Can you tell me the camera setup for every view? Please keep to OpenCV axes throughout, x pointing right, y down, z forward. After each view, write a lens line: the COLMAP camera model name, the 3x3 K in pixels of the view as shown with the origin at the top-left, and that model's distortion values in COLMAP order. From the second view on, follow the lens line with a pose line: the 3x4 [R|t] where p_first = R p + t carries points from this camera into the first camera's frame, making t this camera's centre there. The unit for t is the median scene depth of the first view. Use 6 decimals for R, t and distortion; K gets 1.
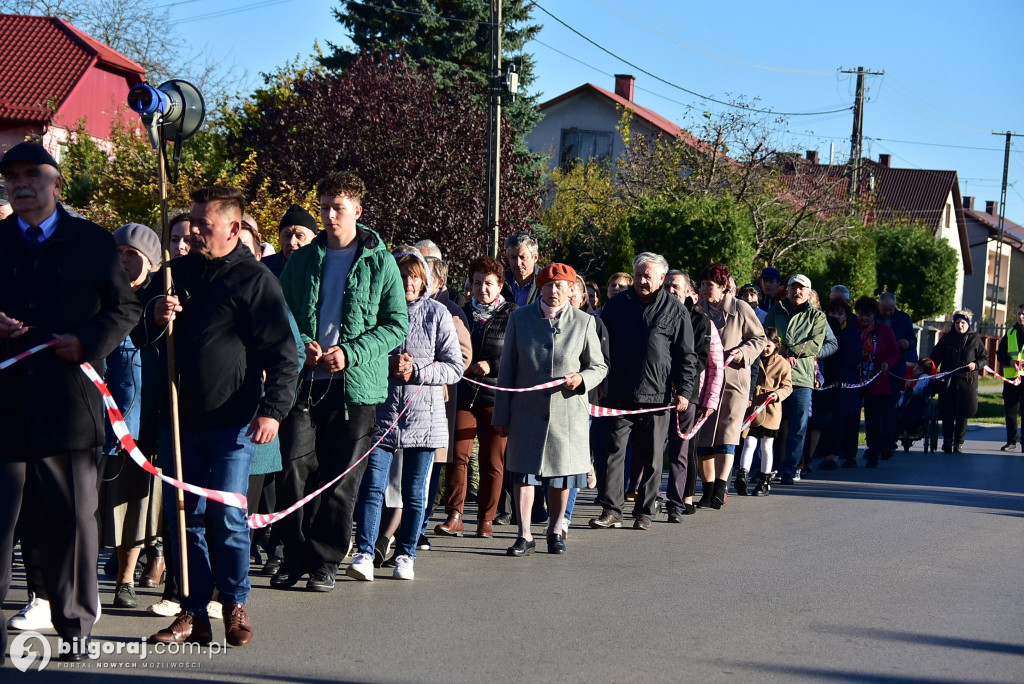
lens RADIAL K [[4917.3, 0, 515.2], [0, 4917.3, 440.8], [0, 0, 1]] dist [0.362246, 23.085240]
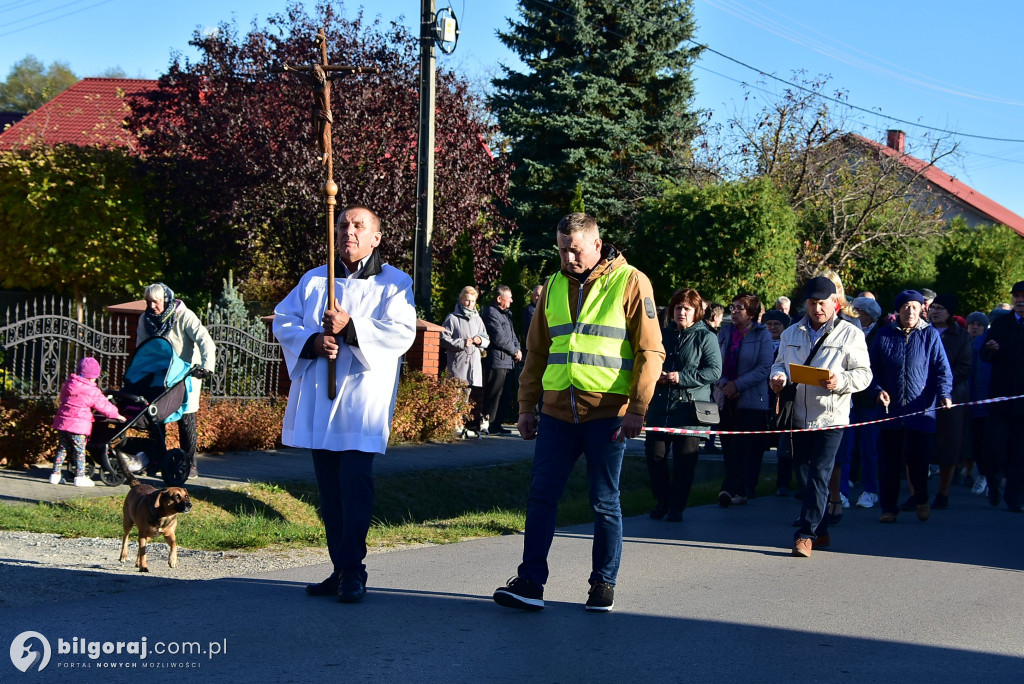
lens RADIAL K [[2566.6, 0, 534.5], [0, 2566.6, 343.3], [0, 0, 1]] dist [-0.034820, 0.603101]
pose [[0.978311, 0.001559, -0.207133, 0.082892], [-0.006952, 0.999655, -0.025312, -0.008088], [0.207022, 0.026203, 0.977985, 0.477639]]
